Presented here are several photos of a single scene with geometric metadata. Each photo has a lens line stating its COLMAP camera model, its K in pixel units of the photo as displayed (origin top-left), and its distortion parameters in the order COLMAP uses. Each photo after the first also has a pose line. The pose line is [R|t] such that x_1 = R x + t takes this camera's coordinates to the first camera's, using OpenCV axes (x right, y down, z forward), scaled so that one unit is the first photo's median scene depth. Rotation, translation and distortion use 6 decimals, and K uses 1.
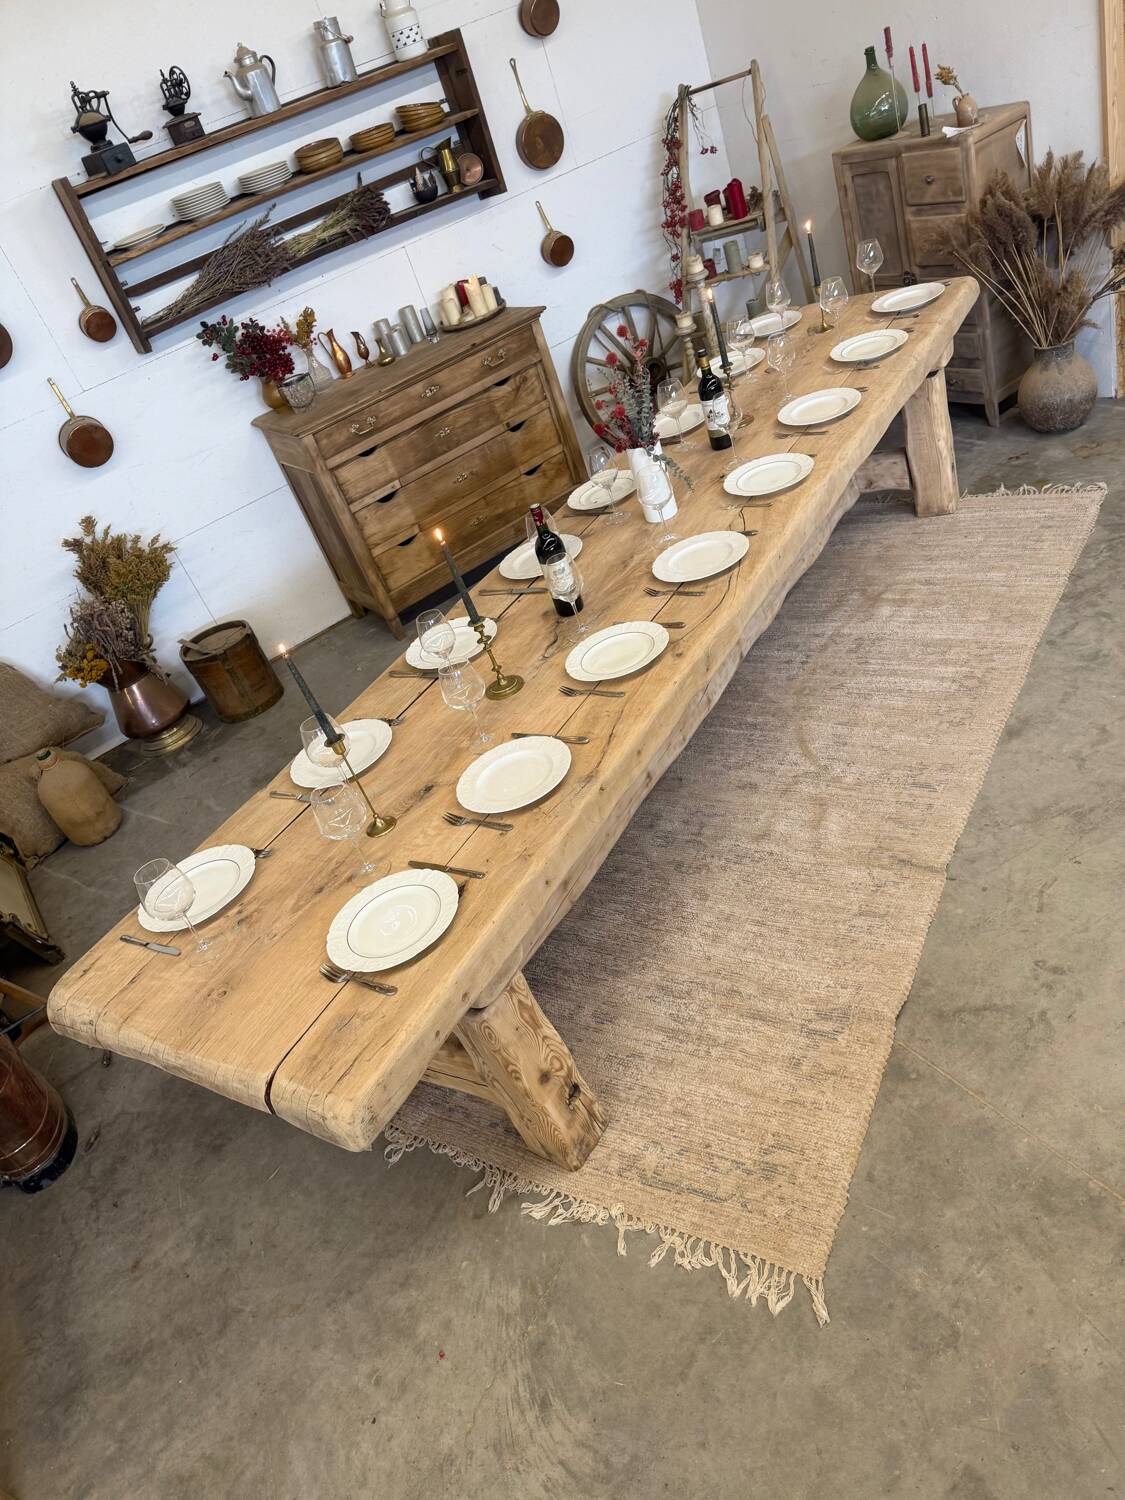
lens RADIAL K [[1064.7, 0, 567.5], [0, 1064.7, 753.3], [0, 0, 1]] dist [0.056765, -0.081089]
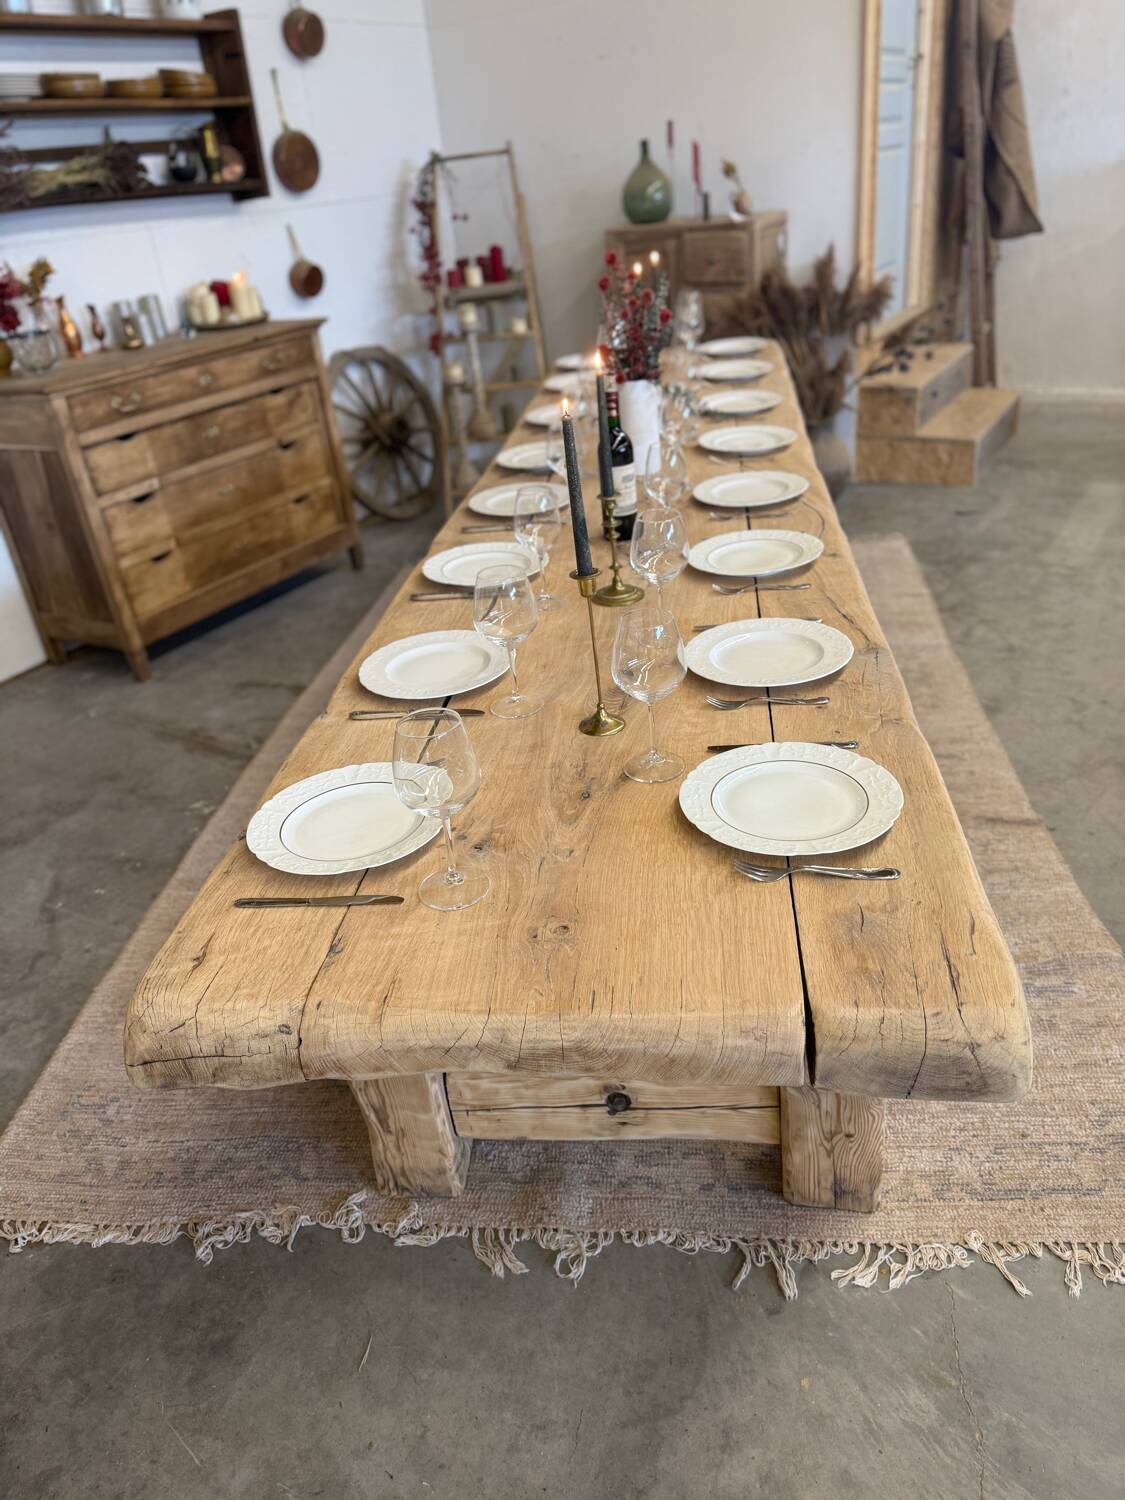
lens RADIAL K [[1064.7, 0, 557.5], [0, 1064.7, 737.8], [0, 0, 1]] dist [0.056765, -0.081089]
pose [[0.892803, 0.007682, 0.450382, -0.305342], [0.080188, 0.981174, -0.175694, 0.117095], [-0.443253, 0.192975, 0.875379, 0.253340]]
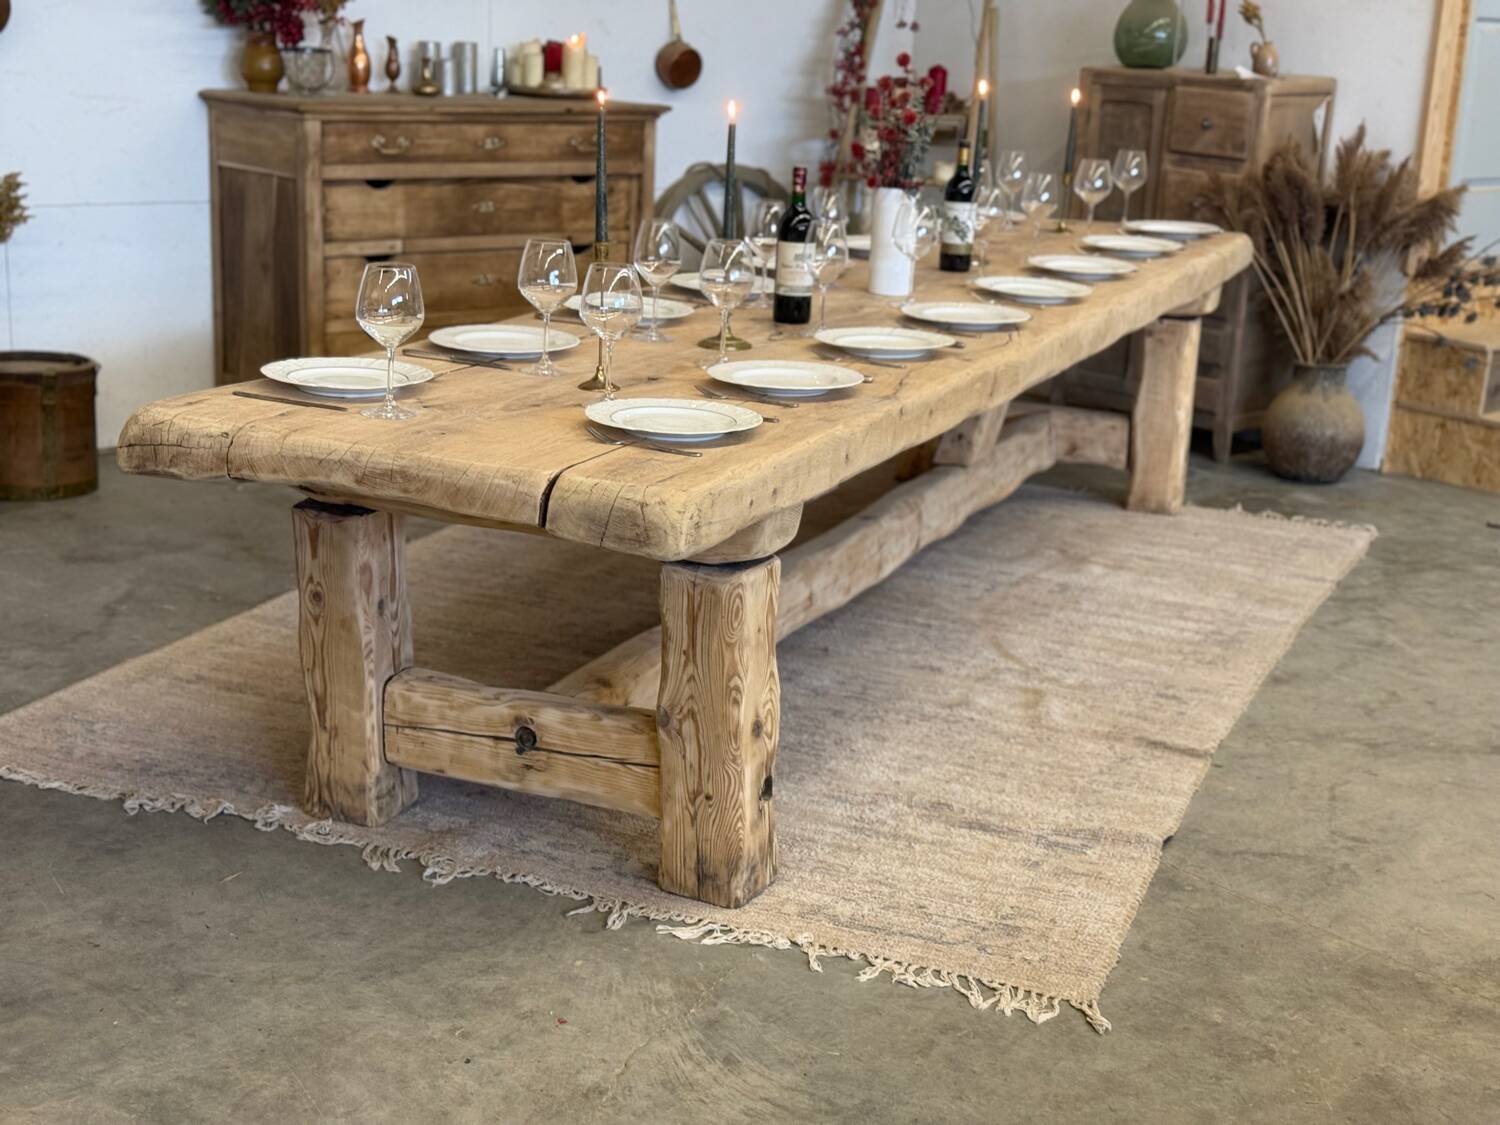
lens RADIAL K [[2113.5, 0, 734.9], [0, 2113.5, 543.8], [0, 0, 1]] dist [0.118118, 0.000000]
pose [[0.928841, 0.309836, 0.203116, -0.214410], [-0.217688, 0.900062, -0.377492, 0.428132], [-0.299777, 0.306414, 0.903462, -0.206440]]
